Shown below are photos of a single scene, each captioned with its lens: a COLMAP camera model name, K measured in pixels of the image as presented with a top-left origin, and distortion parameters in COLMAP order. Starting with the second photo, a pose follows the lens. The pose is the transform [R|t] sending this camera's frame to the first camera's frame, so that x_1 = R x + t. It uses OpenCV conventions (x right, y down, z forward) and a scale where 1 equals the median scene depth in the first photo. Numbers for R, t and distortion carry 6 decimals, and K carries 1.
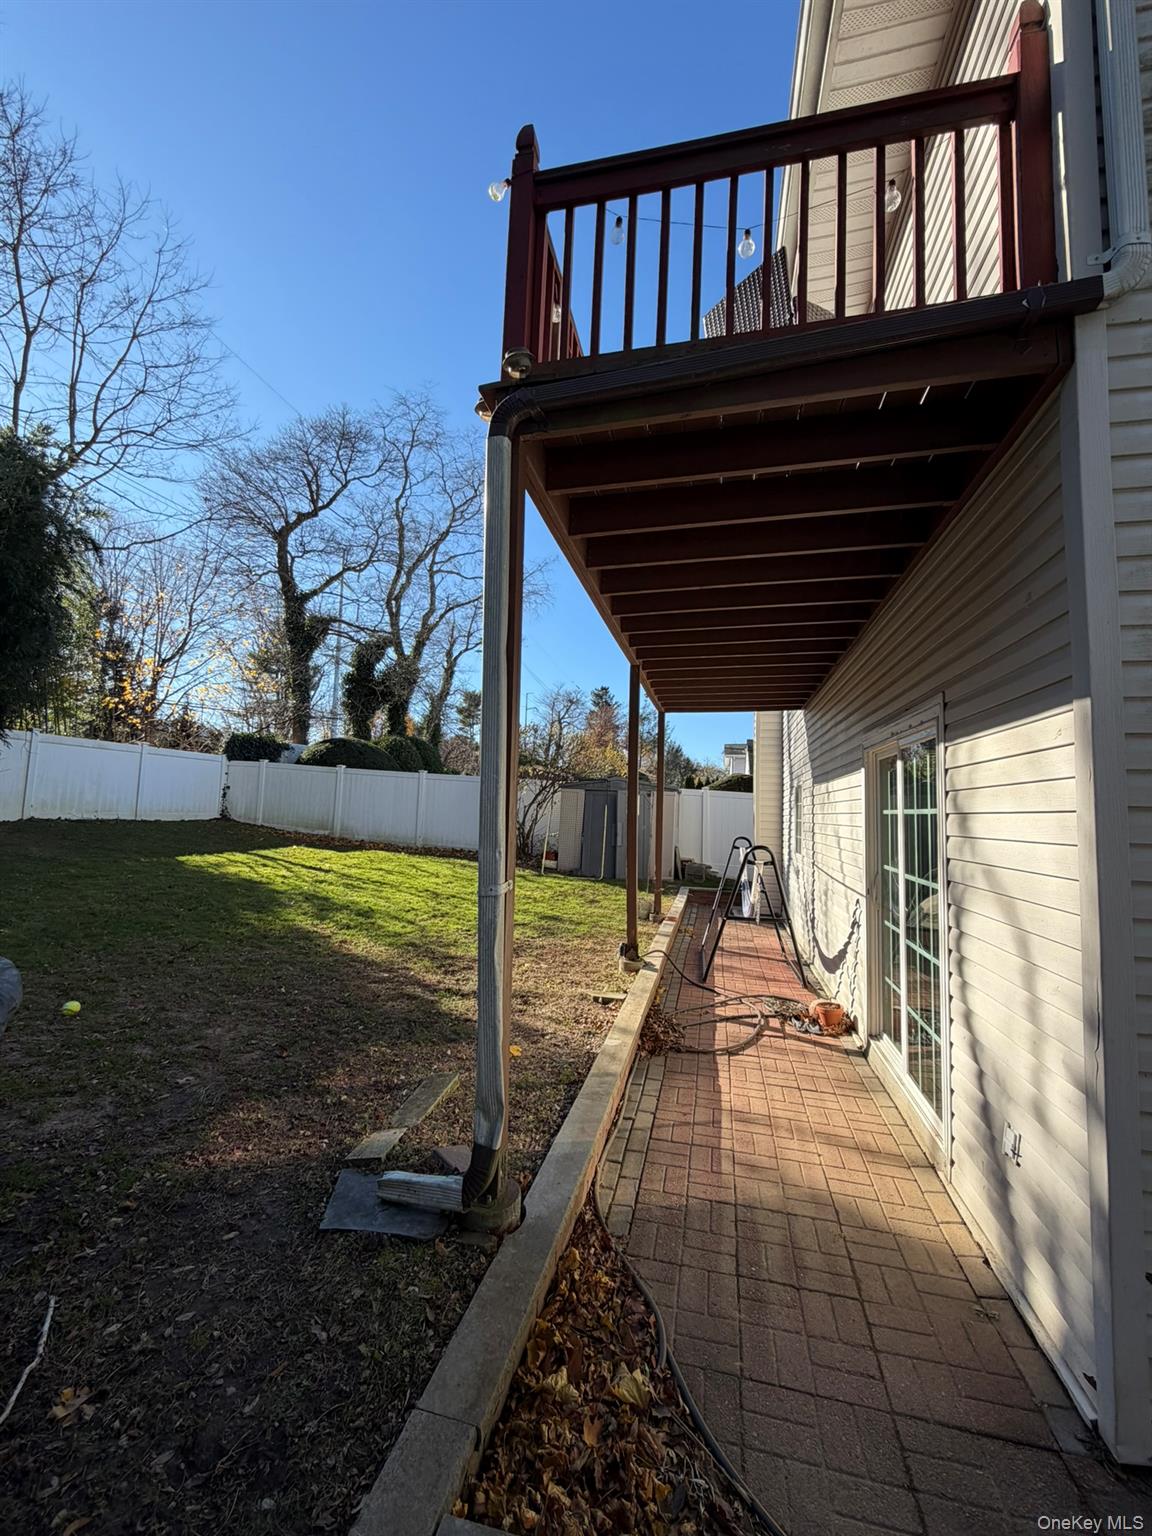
lens RADIAL K [[610.6, 0, 576.0], [0, 610.6, 768.0], [0, 0, 1]] dist [-0.000458, -0.000100]
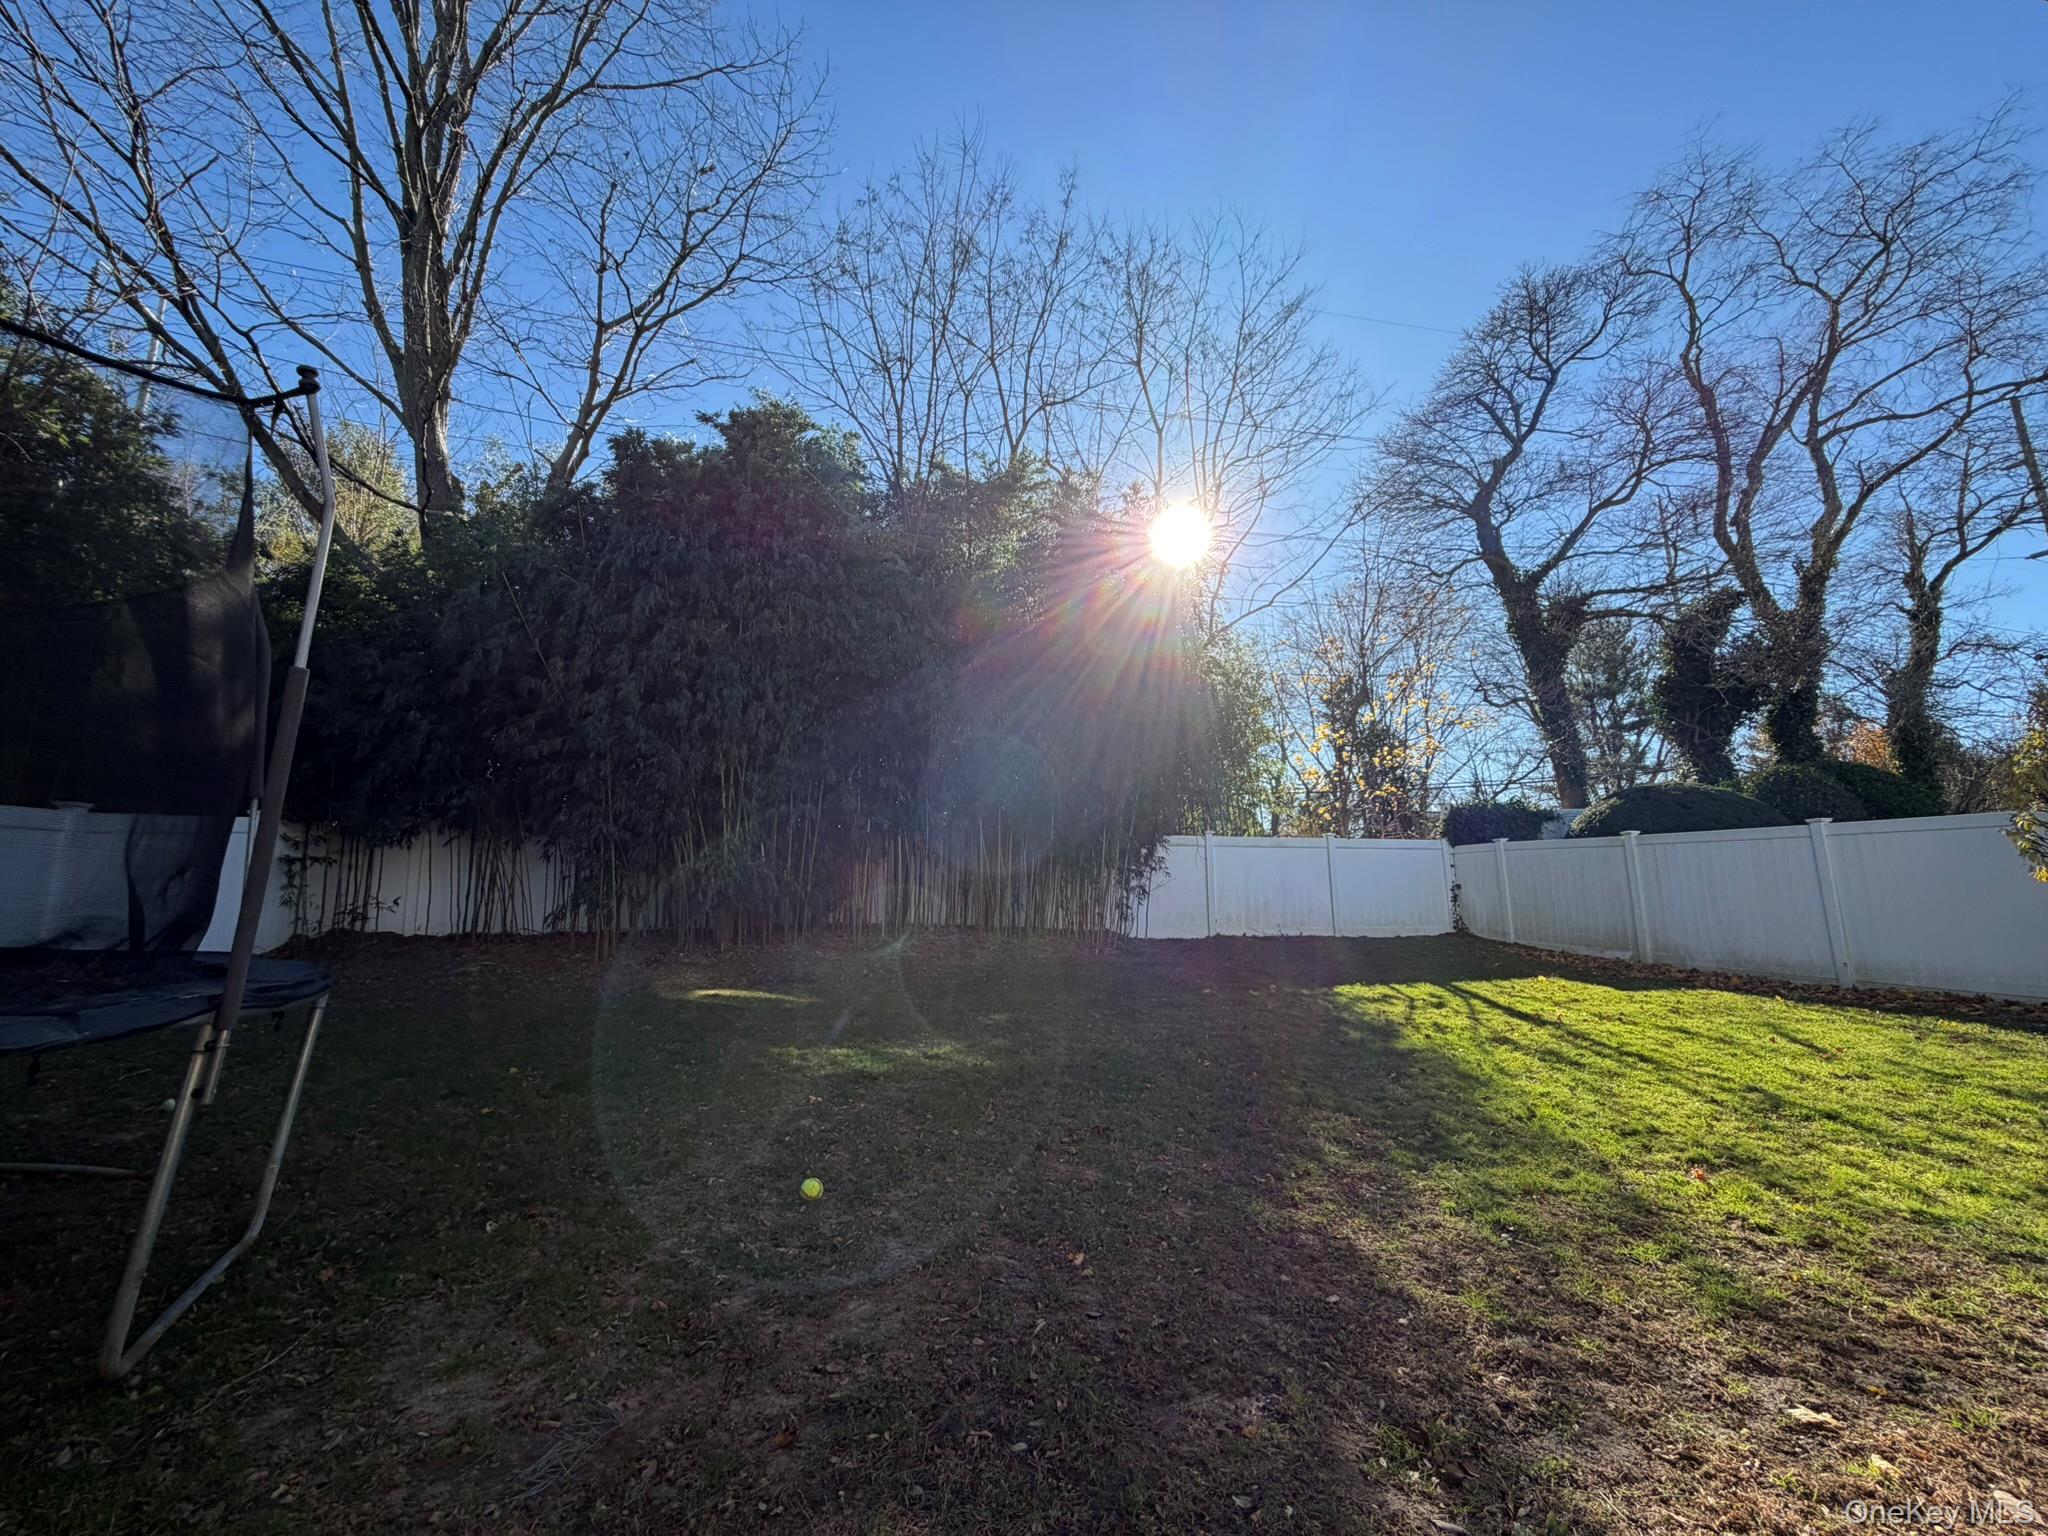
lens RADIAL K [[814.1, 0, 1014.7], [0, 814.1, 766.3], [0, 0, 1]] dist [-0.000458, -0.000100]
pose [[0.433497, -0.201595, -0.878316, 0.028102], [0.085238, 0.979459, -0.182740, 0.021427], [0.897115, 0.004352, 0.441776, 0.144592]]
